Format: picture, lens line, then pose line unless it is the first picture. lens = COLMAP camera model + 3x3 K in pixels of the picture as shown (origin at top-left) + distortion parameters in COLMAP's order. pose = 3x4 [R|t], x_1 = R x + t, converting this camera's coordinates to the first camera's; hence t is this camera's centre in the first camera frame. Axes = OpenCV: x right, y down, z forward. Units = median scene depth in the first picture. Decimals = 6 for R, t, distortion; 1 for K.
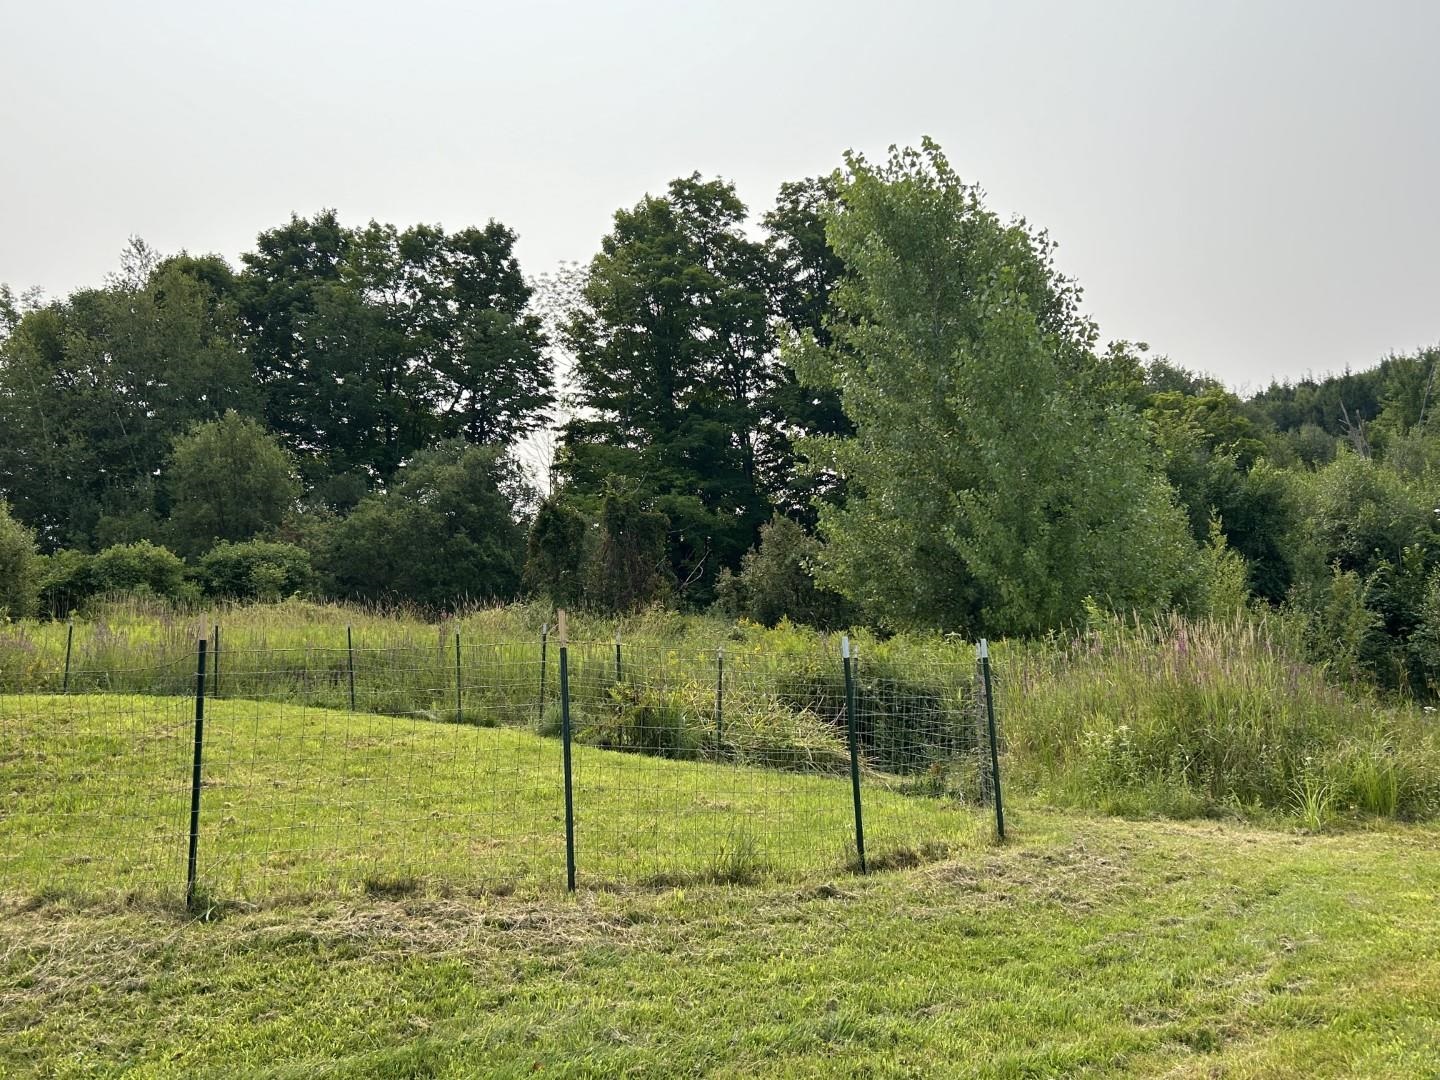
lens RADIAL K [[1260.8, 0, 720.0], [0, 1260.8, 540.0], [0, 0, 1]] dist [0.002614, 0.001441]
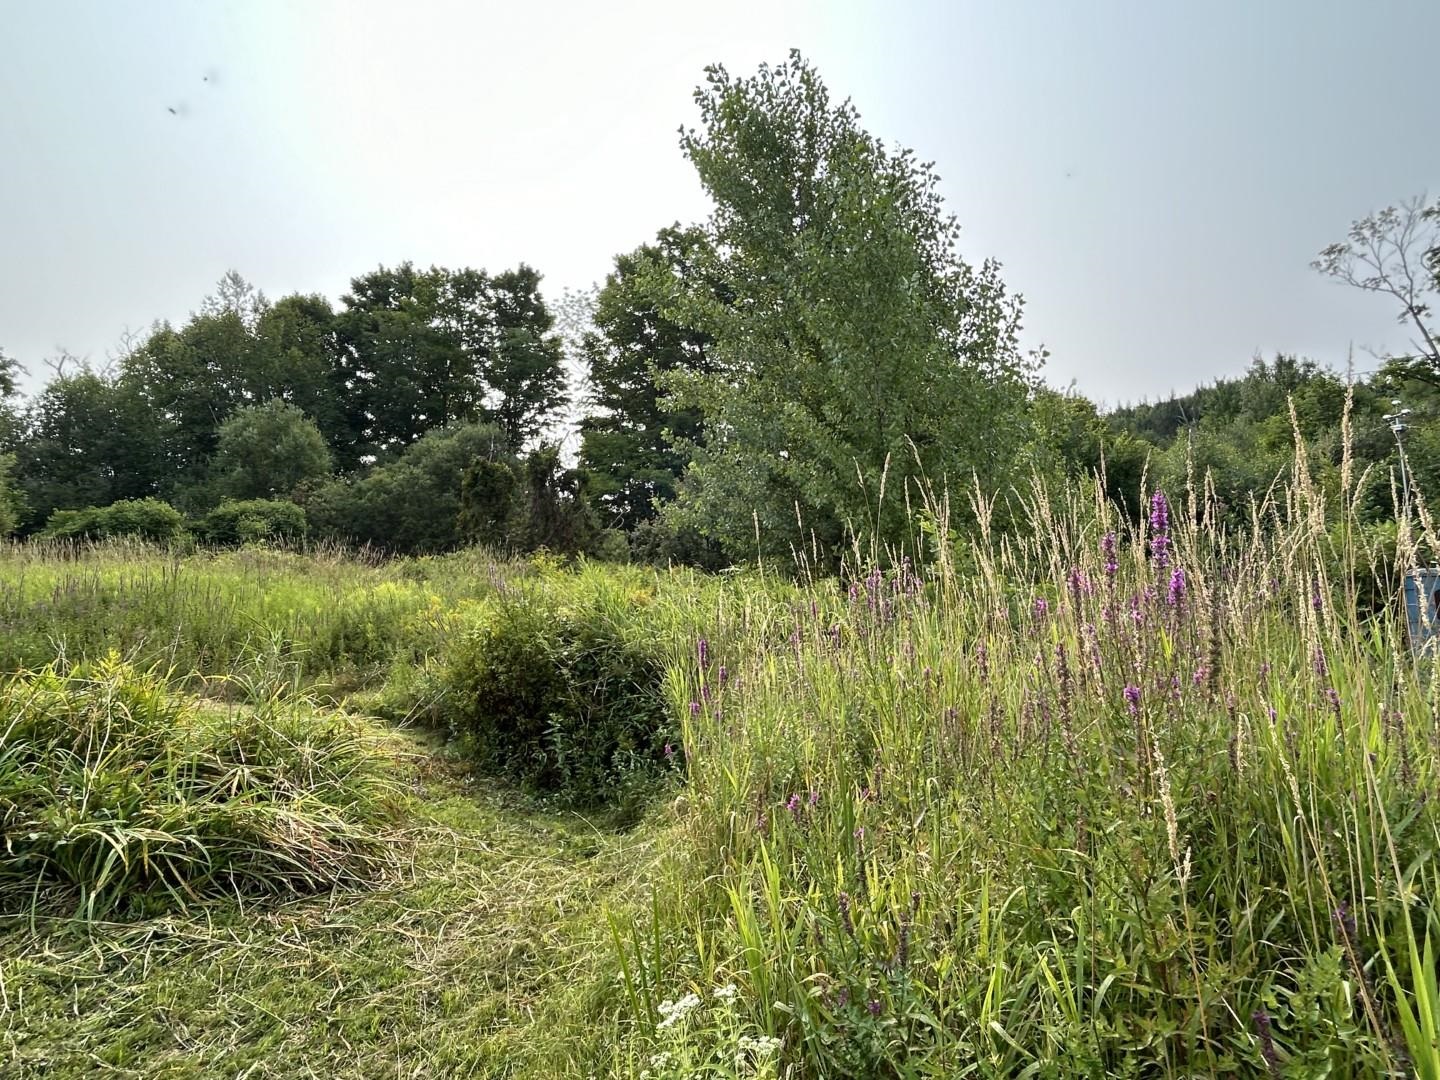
lens RADIAL K [[850.3, 0, 700.3], [0, 850.3, 539.5], [0, 0, 1]] dist [-0.032822, -0.000071]
pose [[0.998927, -0.003861, -0.046152, 0.042651], [0.004987, 0.999692, 0.024294, 0.011623], [0.046044, -0.024498, 0.998639, 0.125119]]
